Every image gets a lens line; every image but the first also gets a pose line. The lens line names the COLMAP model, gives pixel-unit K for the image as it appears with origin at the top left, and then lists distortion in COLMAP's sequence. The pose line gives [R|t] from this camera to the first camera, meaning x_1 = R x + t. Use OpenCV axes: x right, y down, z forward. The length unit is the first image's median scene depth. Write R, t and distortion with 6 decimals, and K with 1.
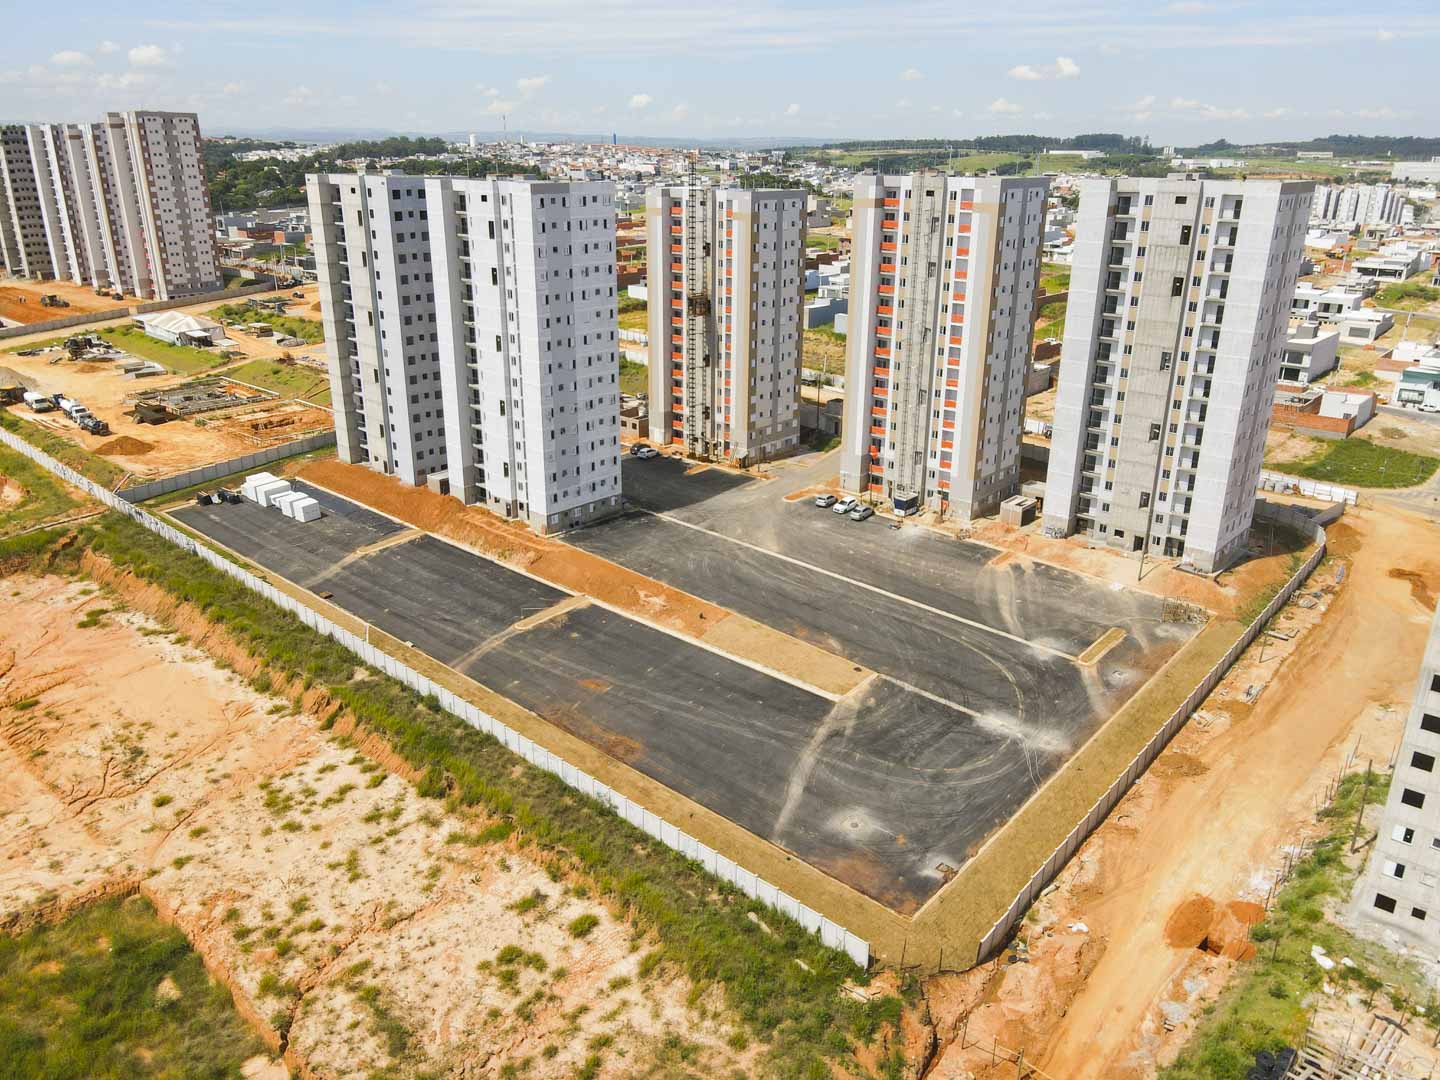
lens RADIAL K [[1065.5, 0, 724.6], [0, 1065.5, 535.3], [0, 0, 1]] dist [-0.004091, 0.032280]
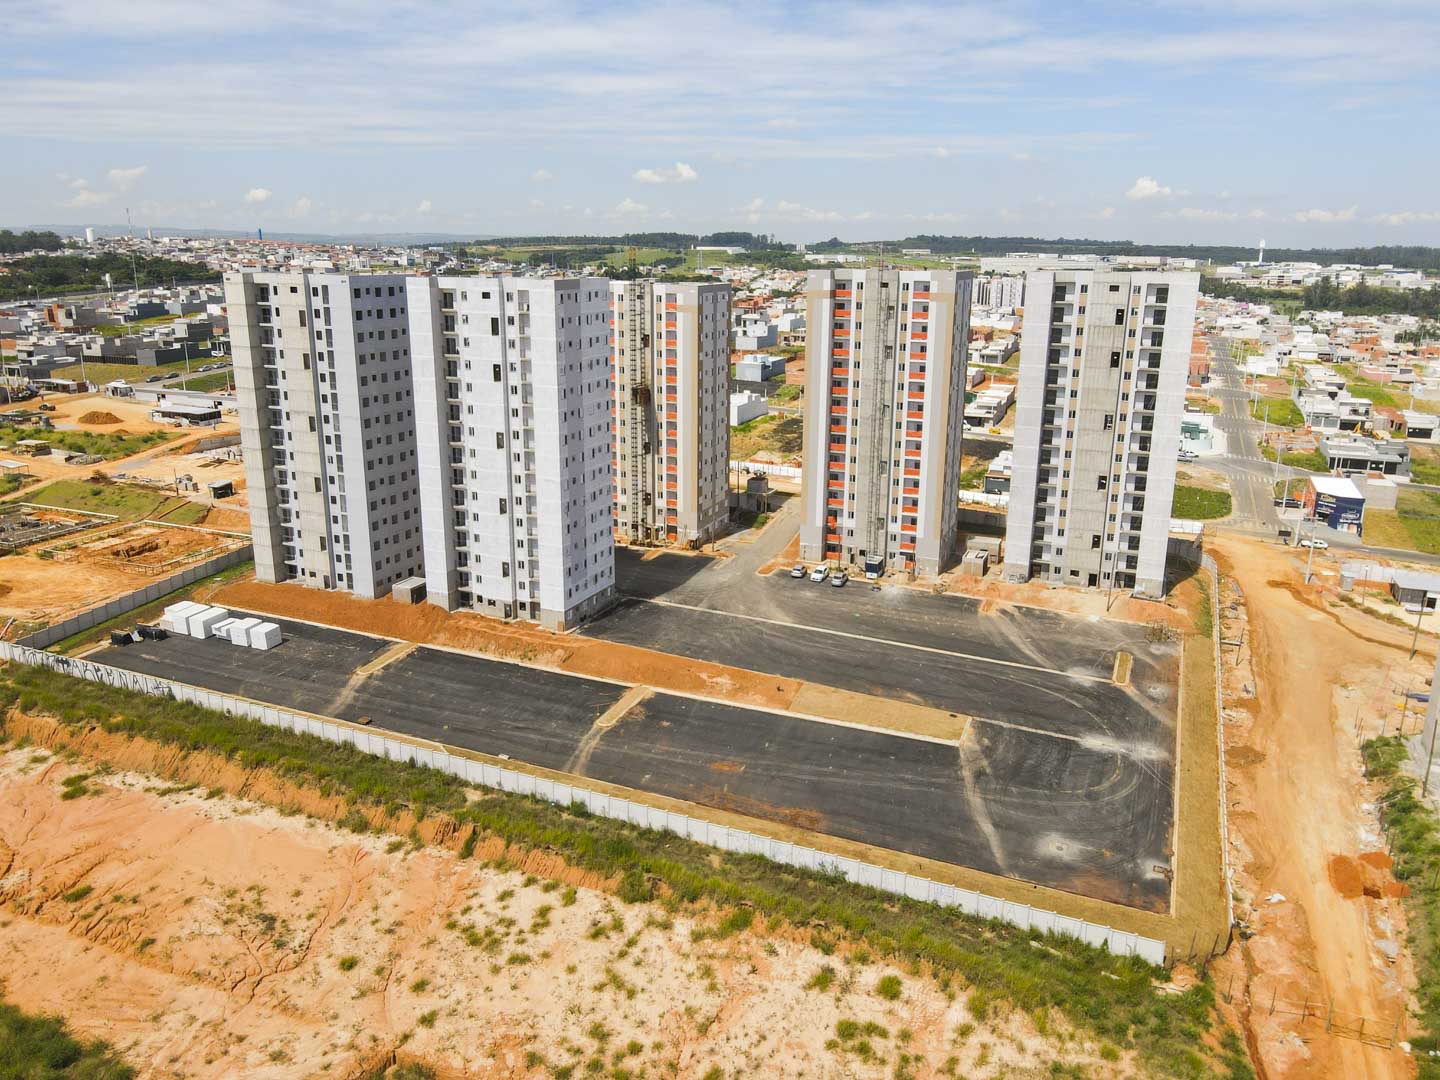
lens RADIAL K [[1065.5, 0, 724.6], [0, 1065.5, 535.3], [0, 0, 1]] dist [-0.004091, 0.032280]
pose [[0.947618, -0.083781, 0.308223, -0.335403], [0.108713, 0.991972, -0.064595, -0.008967], [-0.300336, 0.094719, 0.949119, 0.021906]]
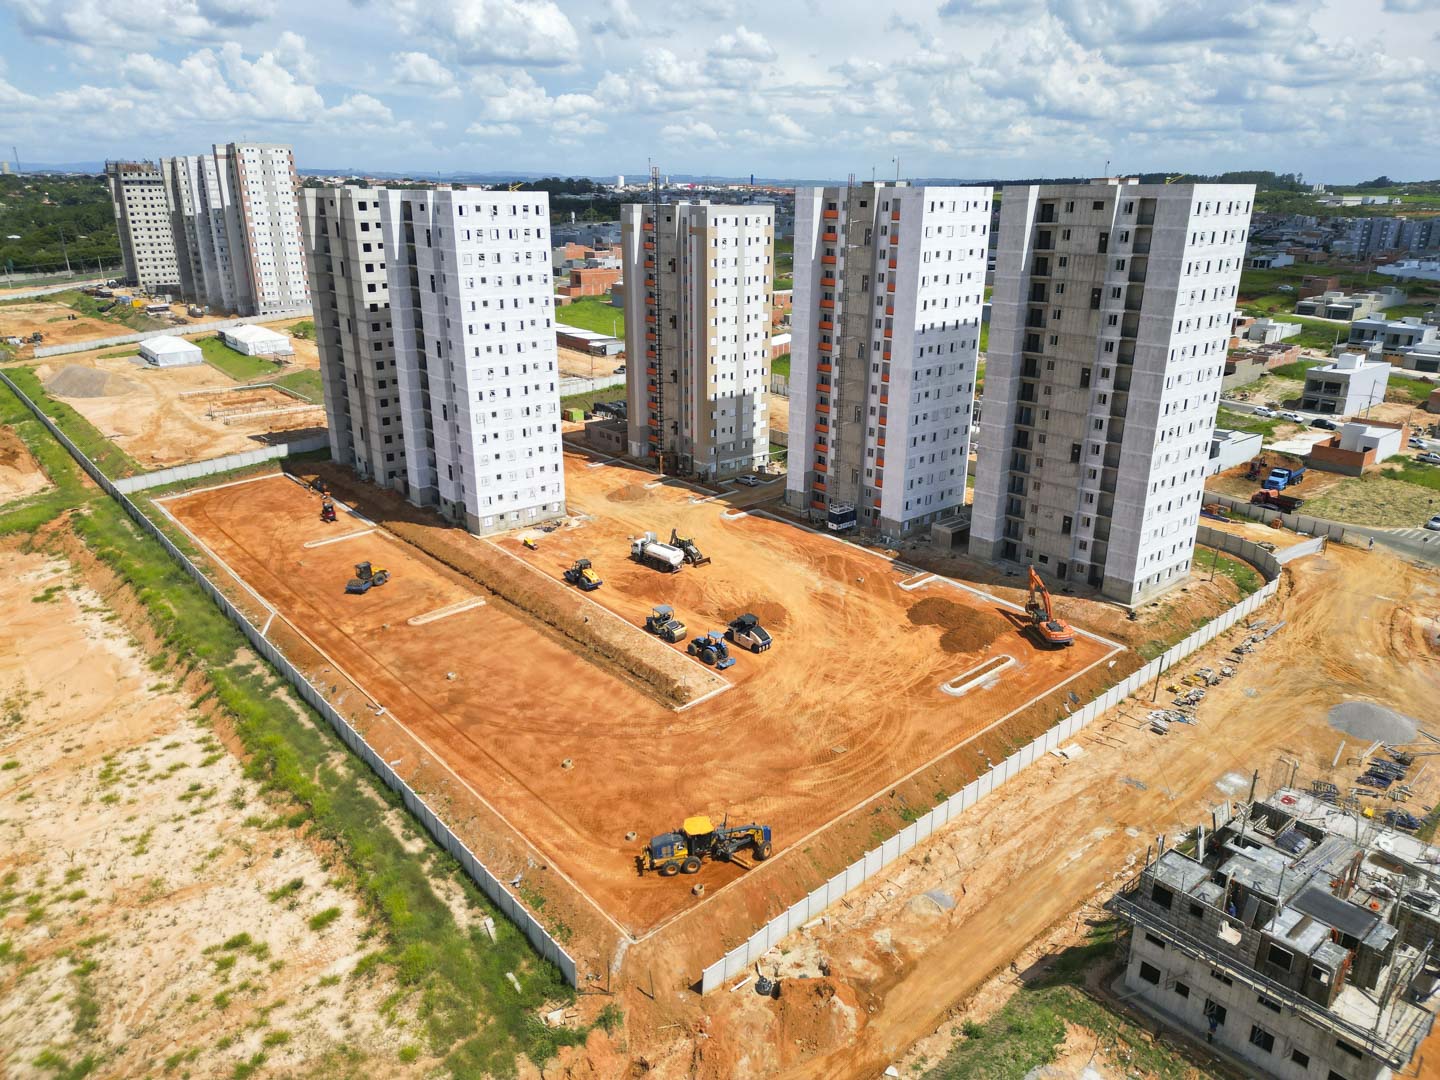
lens RADIAL K [[1008.6, 0, 724.1], [0, 1008.6, 548.0], [0, 0, 1]] dist [0.076718, -0.077791]
pose [[0.990534, 0.043755, -0.130108, 0.205207], [-0.045174, 0.998947, -0.007975, 0.008376], [0.129622, 0.013777, 0.991468, 0.061354]]
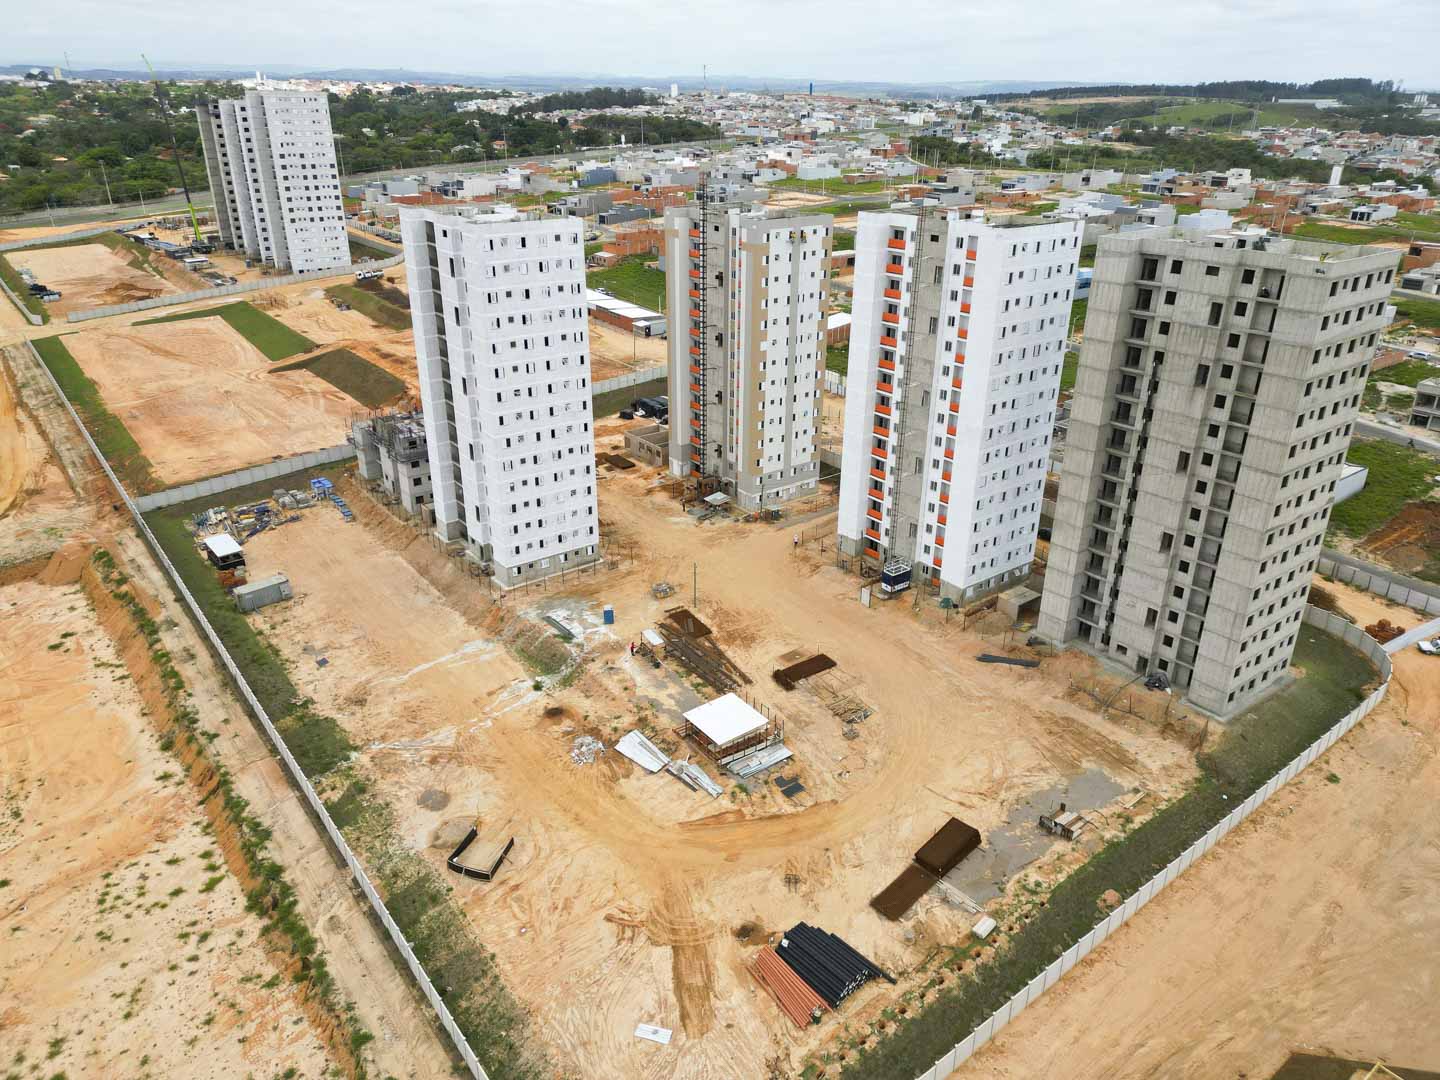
lens RADIAL K [[1008.6, 0, 724.1], [0, 1008.6, 548.0], [0, 0, 1]] dist [0.076718, -0.077791]
pose [[0.982162, 0.078335, -0.170943, 0.189396], [-0.065934, 0.994844, 0.077060, -0.125133], [0.176099, -0.064415, 0.982263, 0.141309]]
